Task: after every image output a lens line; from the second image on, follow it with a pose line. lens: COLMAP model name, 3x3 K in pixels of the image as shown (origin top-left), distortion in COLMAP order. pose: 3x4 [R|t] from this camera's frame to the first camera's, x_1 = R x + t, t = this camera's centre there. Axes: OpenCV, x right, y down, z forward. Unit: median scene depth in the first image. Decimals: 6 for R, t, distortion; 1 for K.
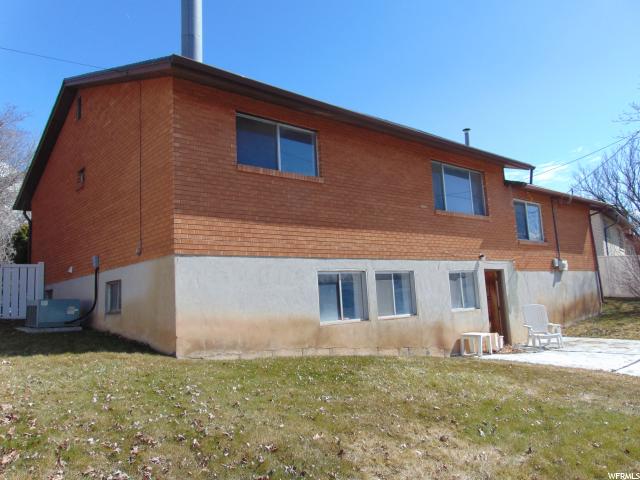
lens RADIAL K [[481.8, 0, 318.1], [0, 481.8, 239.0], [0, 0, 1]] dist [-0.036665, 0.059533]
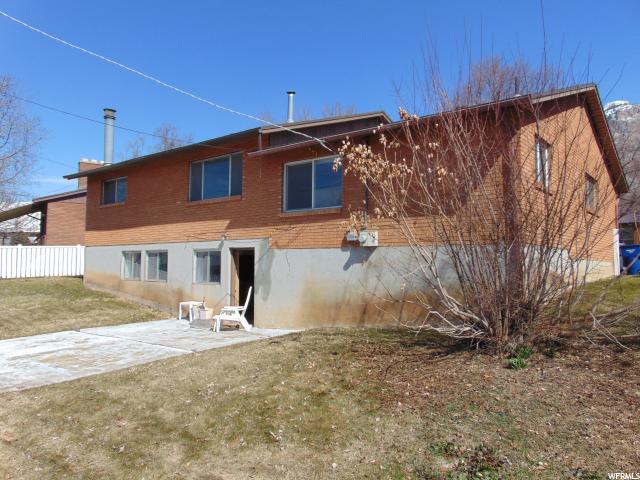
lens RADIAL K [[481.8, 0, 318.1], [0, 481.8, 239.0], [0, 0, 1]] dist [-0.036665, 0.059533]
pose [[0.193852, -0.040053, -0.980213, 1.474355], [0.061839, 0.997678, -0.028537, 0.088494], [0.979080, -0.055083, 0.195879, 1.013459]]
